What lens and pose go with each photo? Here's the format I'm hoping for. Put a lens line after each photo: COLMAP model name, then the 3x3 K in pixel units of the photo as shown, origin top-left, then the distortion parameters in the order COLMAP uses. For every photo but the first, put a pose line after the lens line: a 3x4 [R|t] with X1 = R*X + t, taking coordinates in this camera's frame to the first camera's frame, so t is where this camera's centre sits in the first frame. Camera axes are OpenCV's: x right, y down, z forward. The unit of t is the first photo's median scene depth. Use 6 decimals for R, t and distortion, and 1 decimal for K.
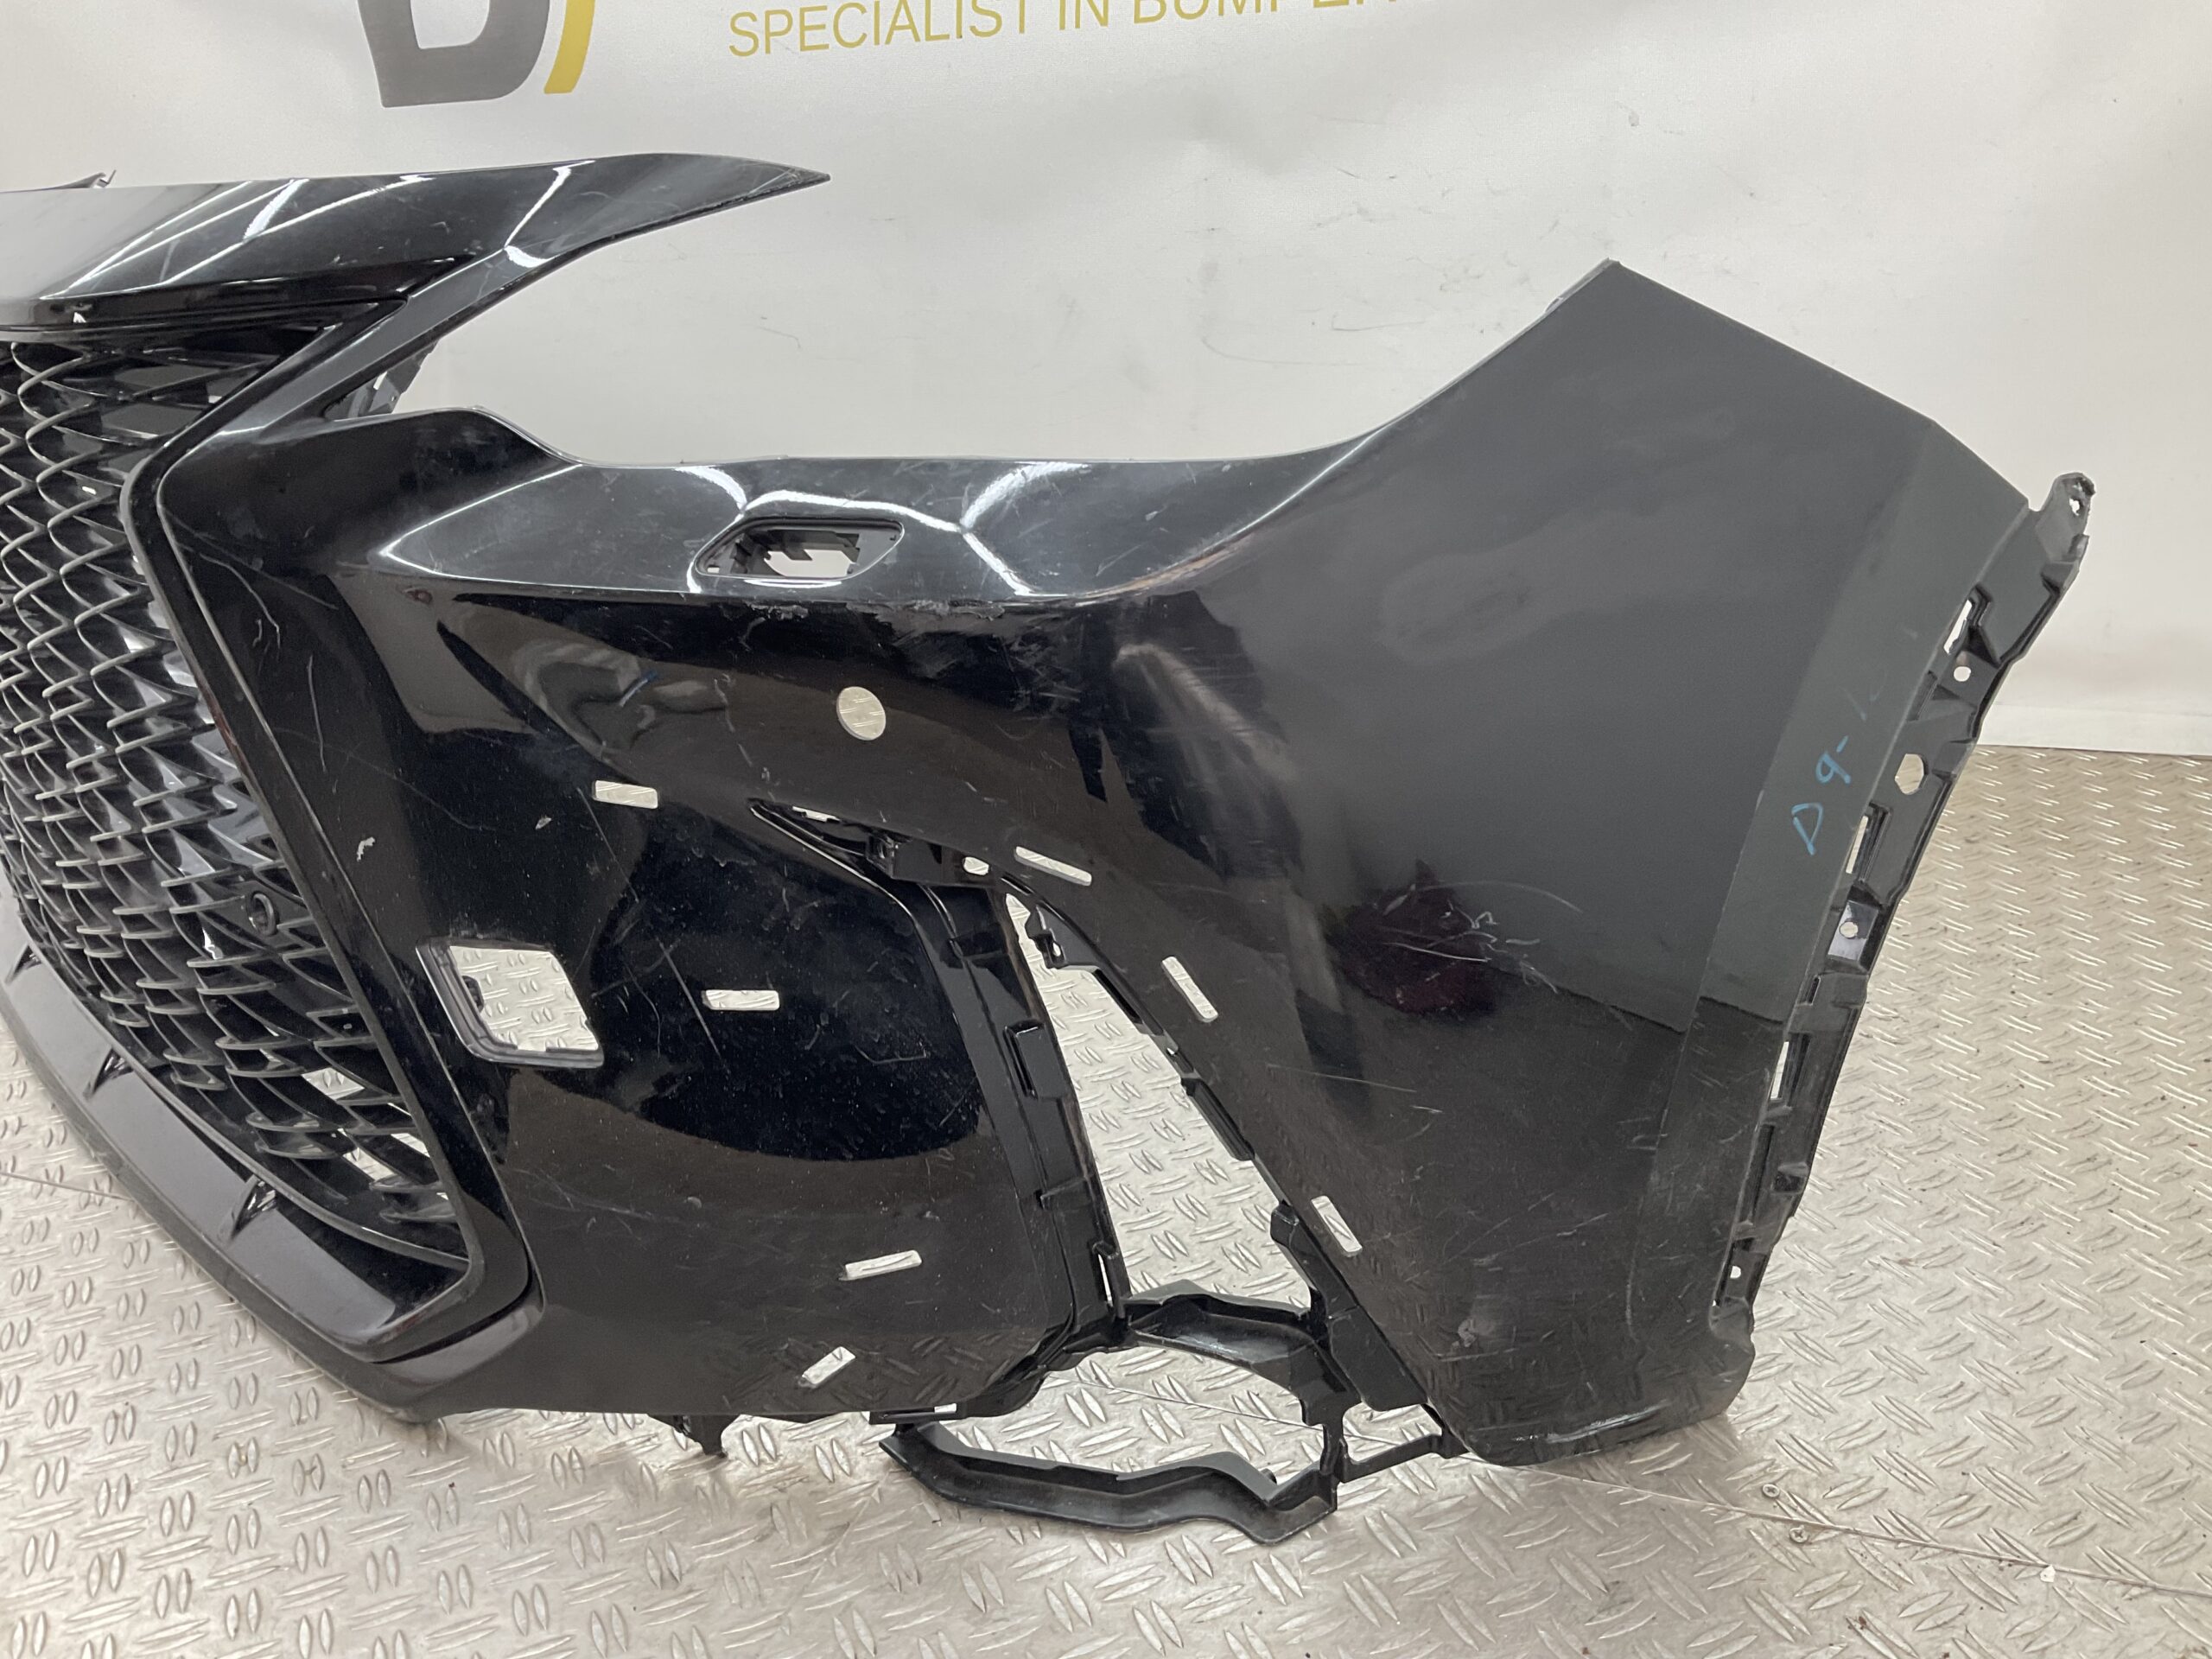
lens RADIAL K [[1819.0, 0, 1096.8], [0, 1819.0, 822.7], [0, 0, 1]] dist [0.125950, -0.222032]
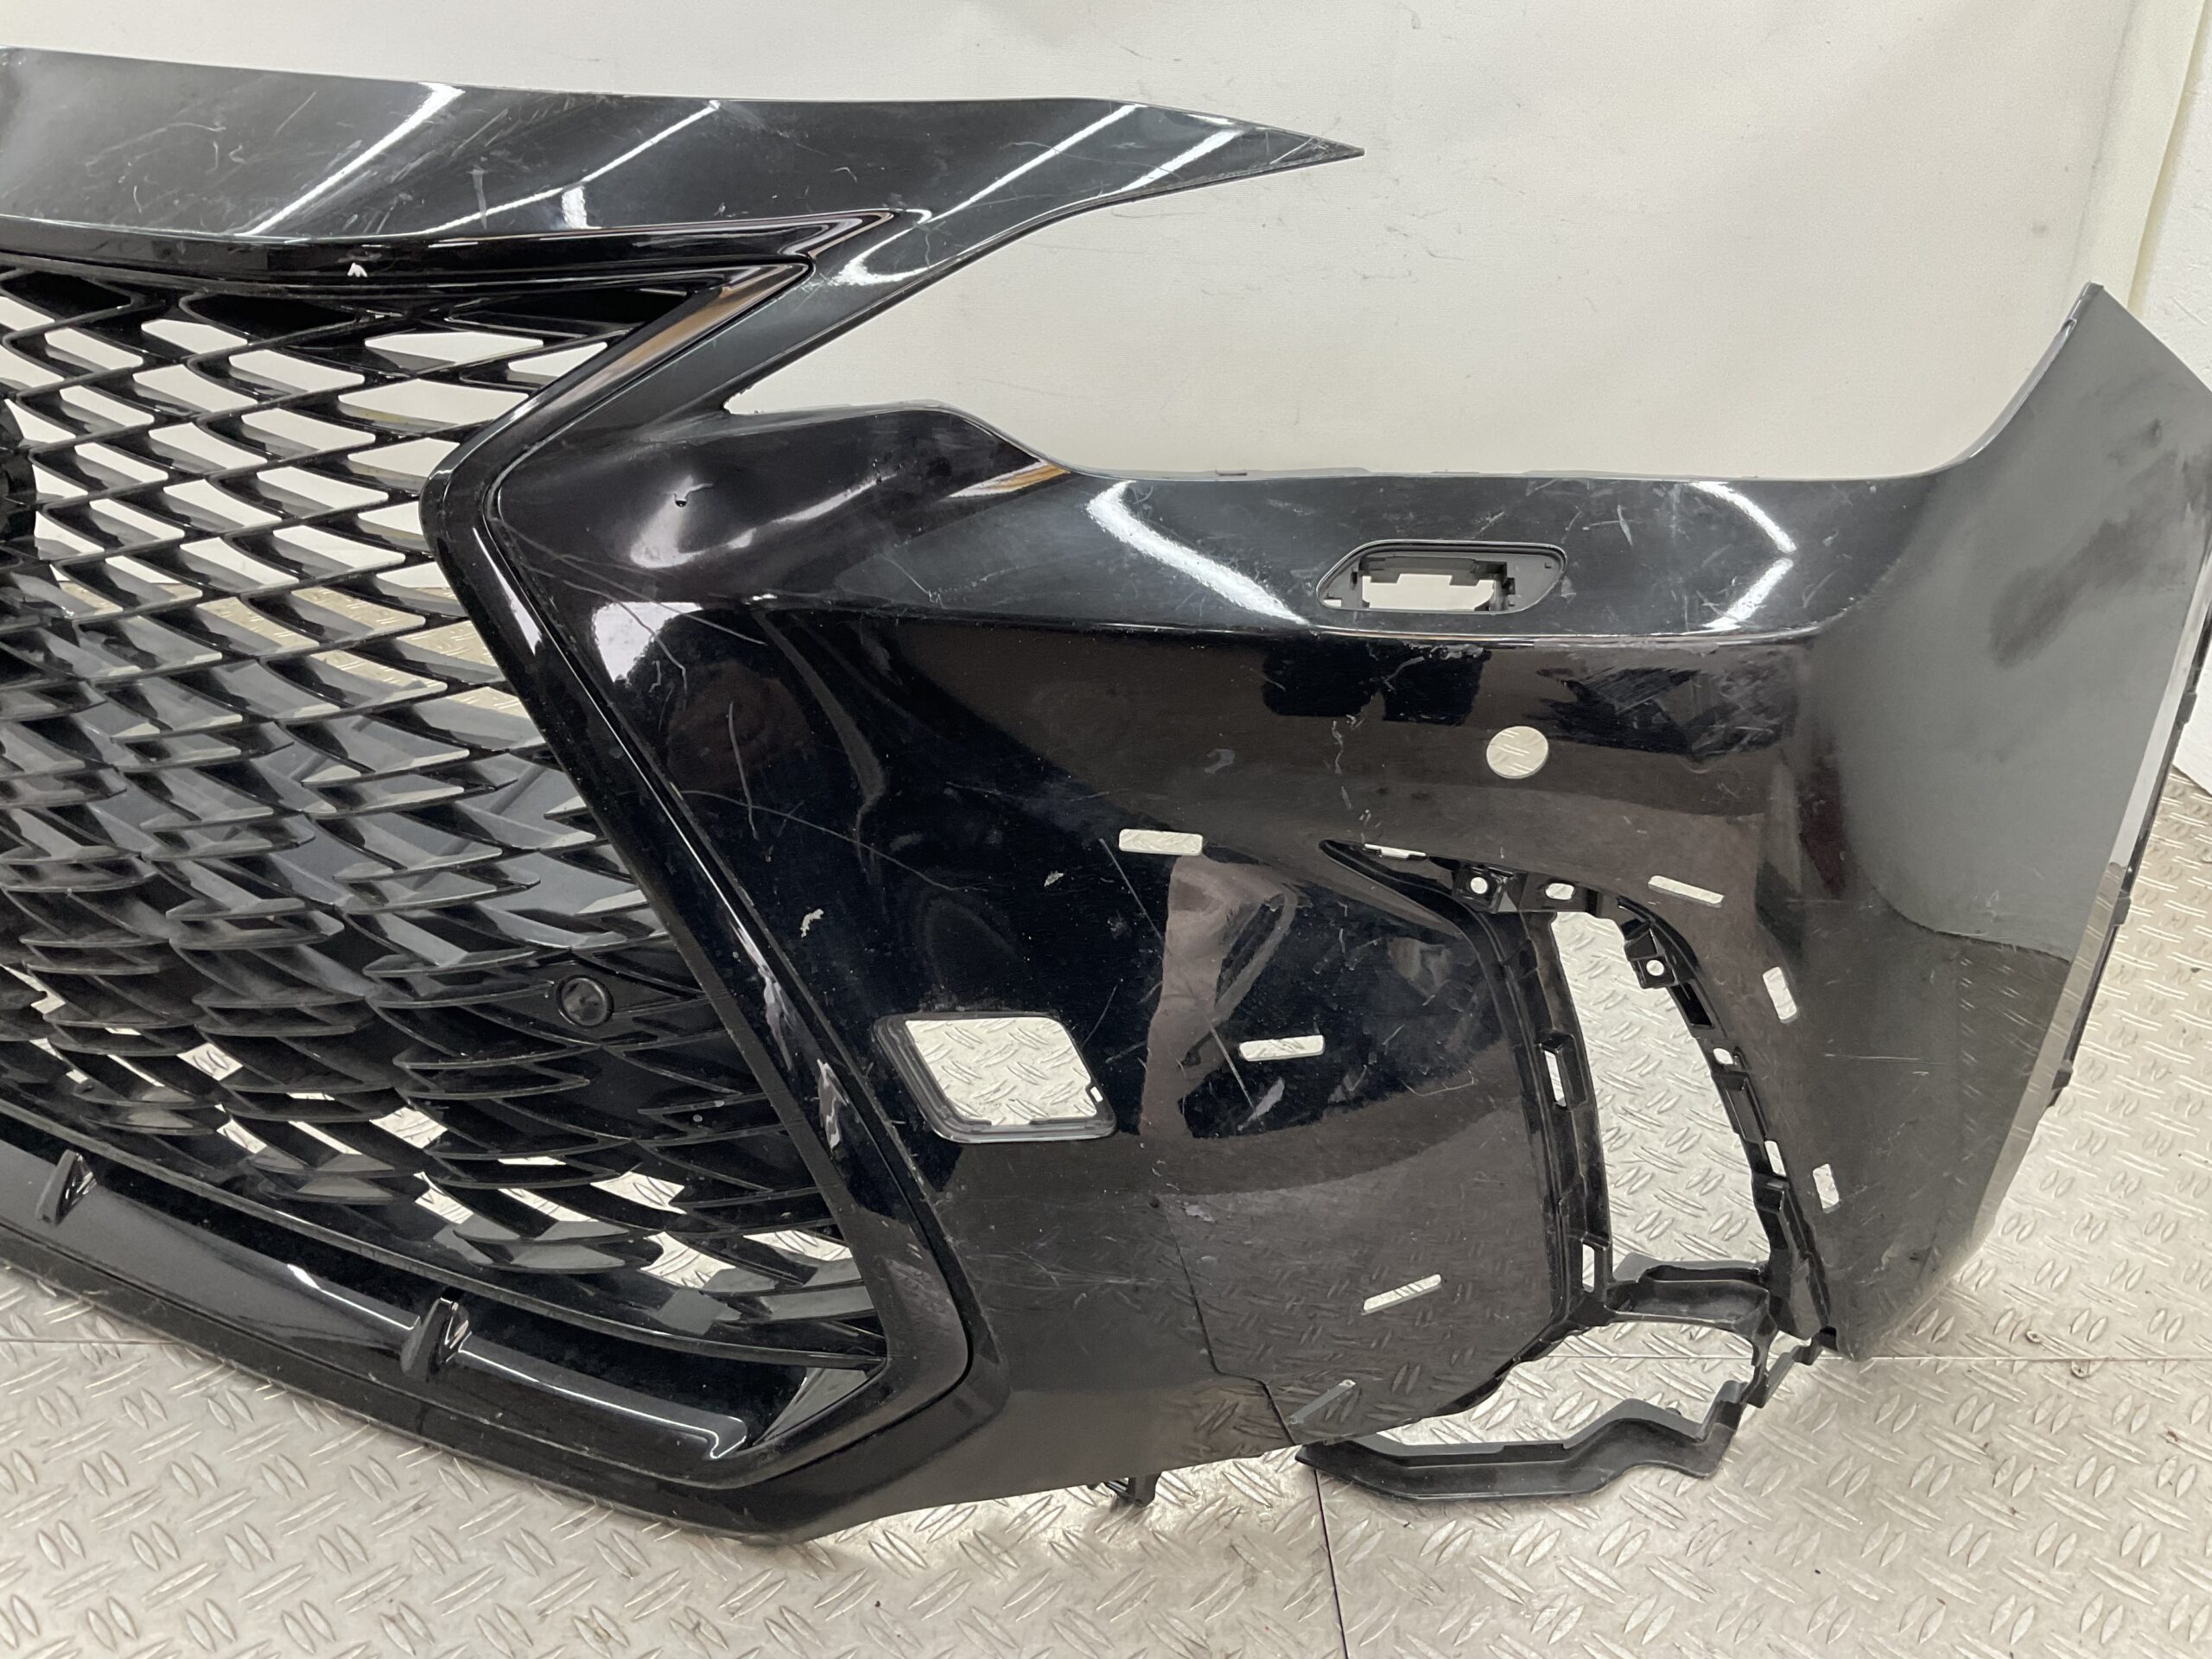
lens RADIAL K [[1819.0, 0, 1096.8], [0, 1819.0, 822.7], [0, 0, 1]] dist [0.125950, -0.222032]
pose [[0.922716, -0.089233, 0.375011, -0.602982], [0.052251, 0.992812, 0.107674, -0.119986], [-0.381923, -0.079758, 0.920746, 0.177511]]
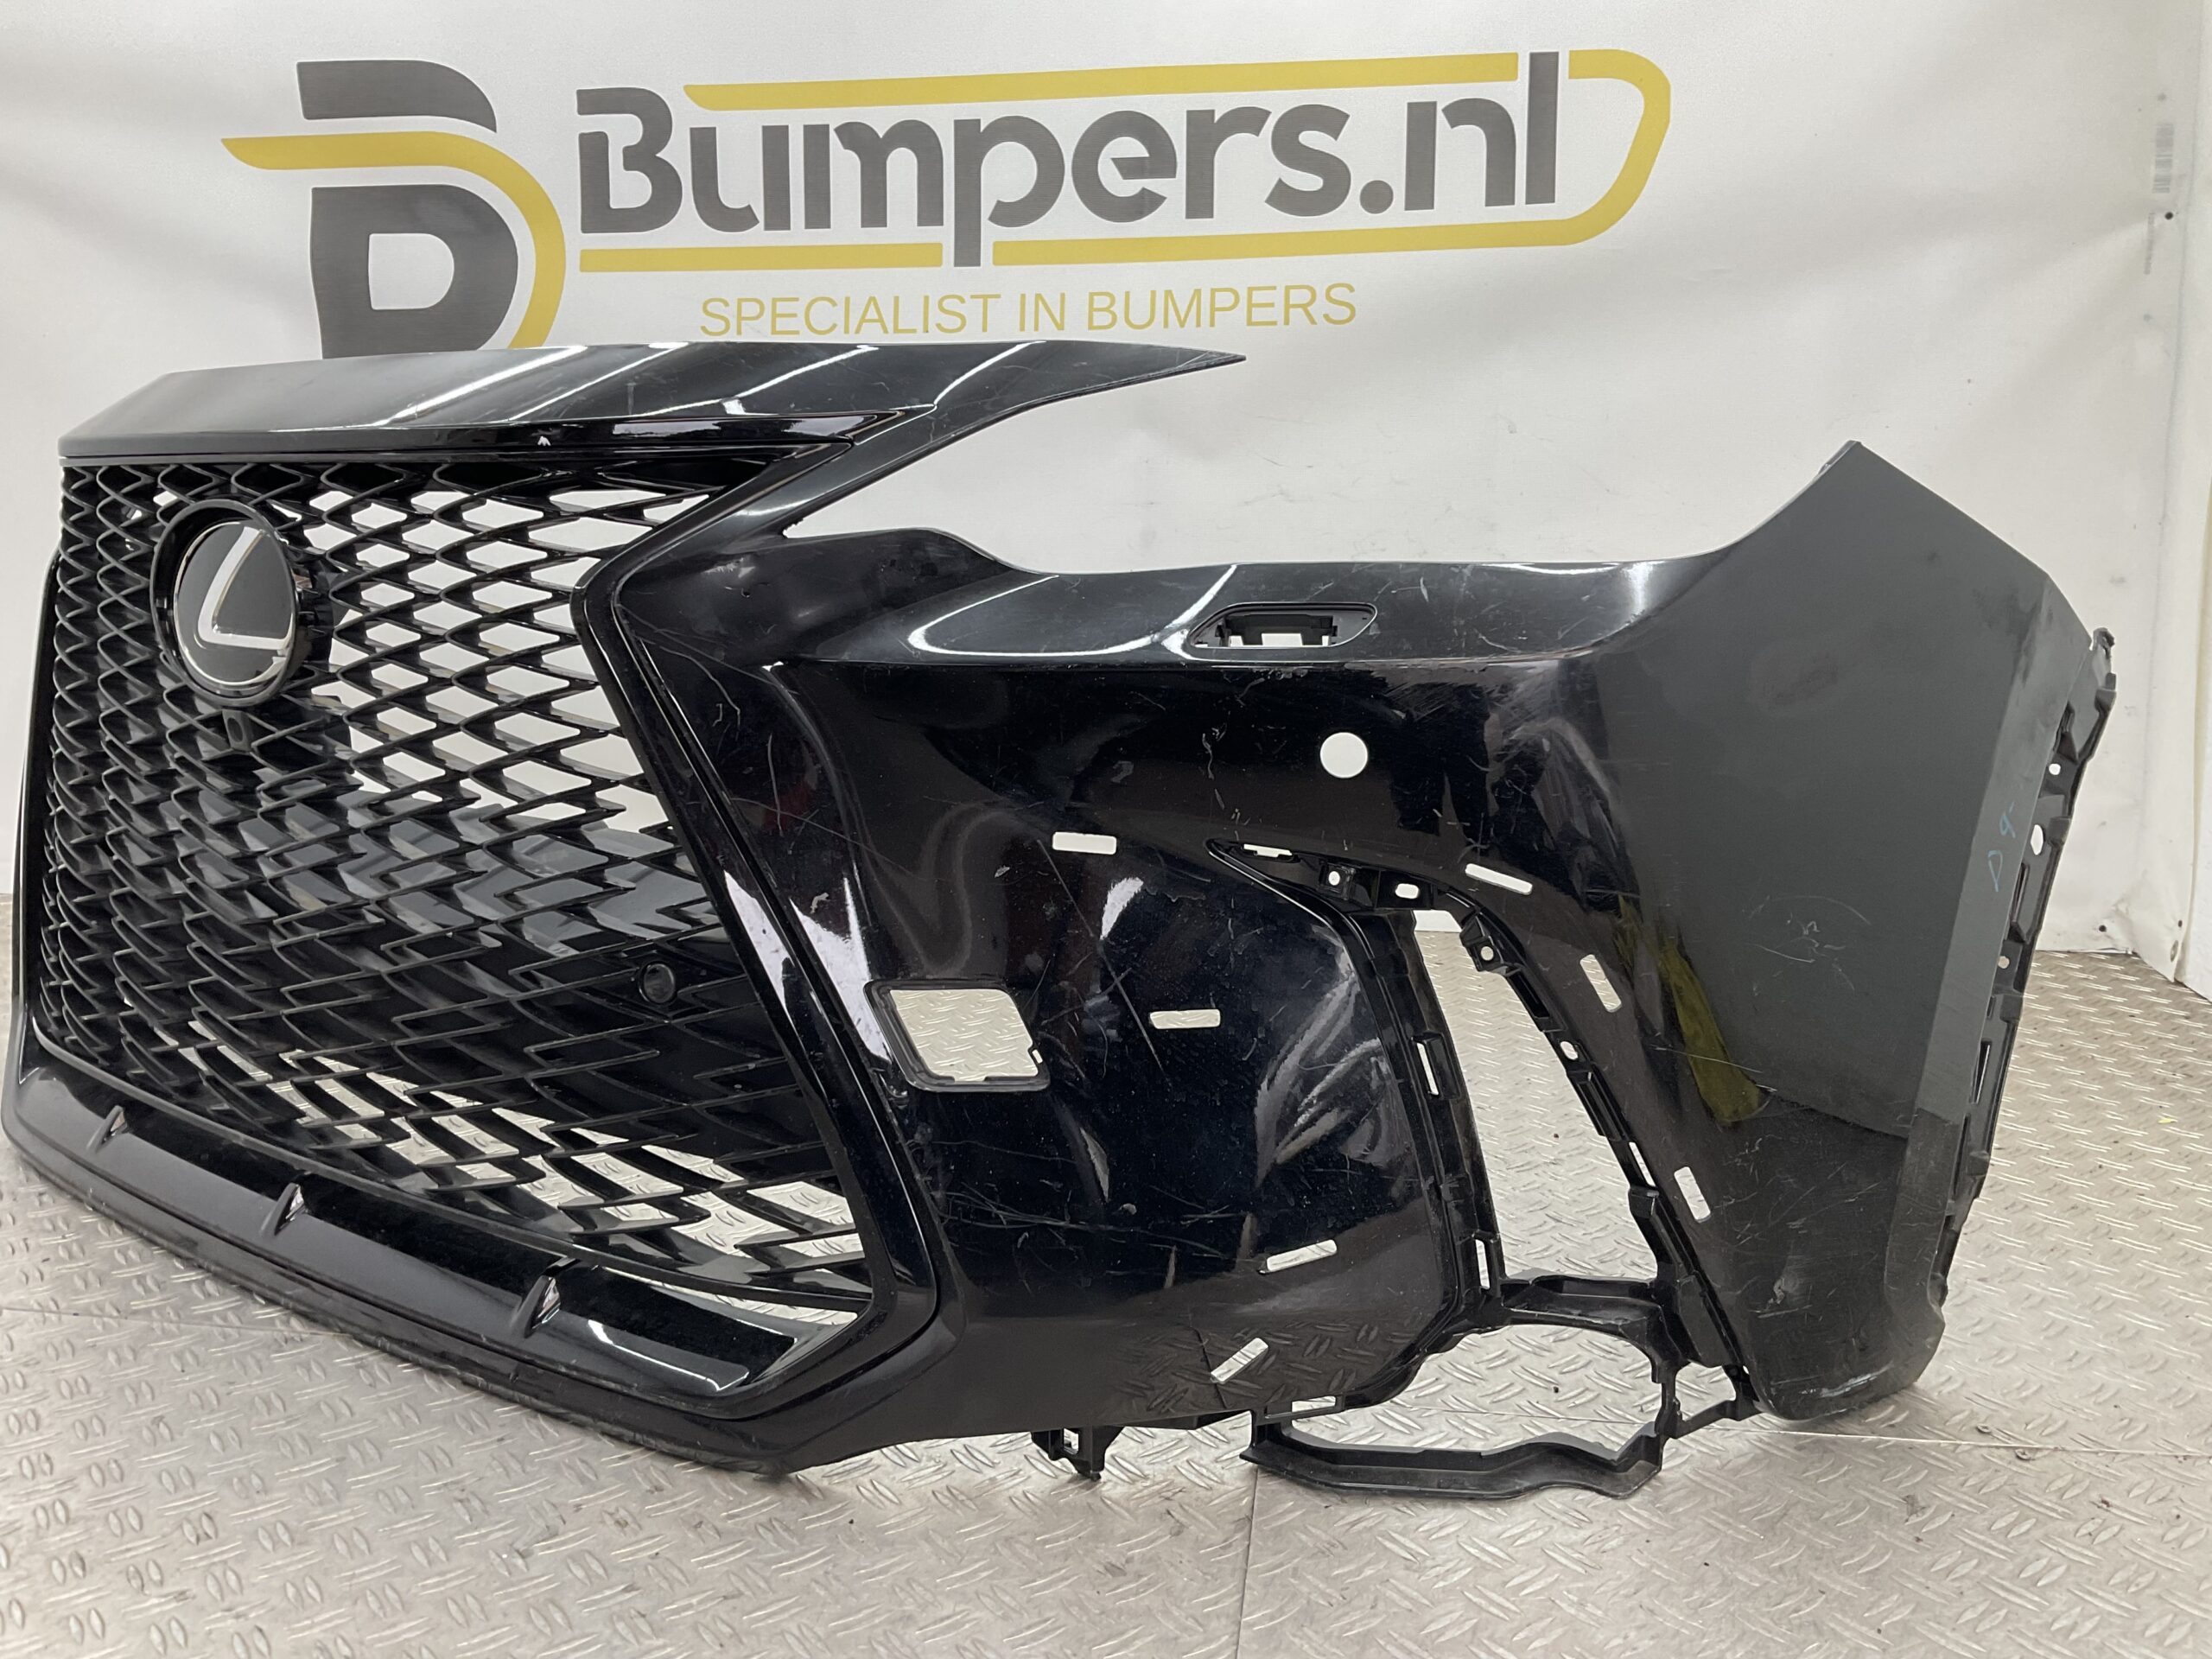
lens RADIAL K [[1819.0, 0, 1096.8], [0, 1819.0, 822.7], [0, 0, 1]] dist [0.125950, -0.222032]
pose [[0.974853, 0.013109, 0.222461, -0.491373], [0.027755, 0.983353, -0.179571, 0.174562], [-0.221112, 0.181229, 0.958262, -0.113958]]
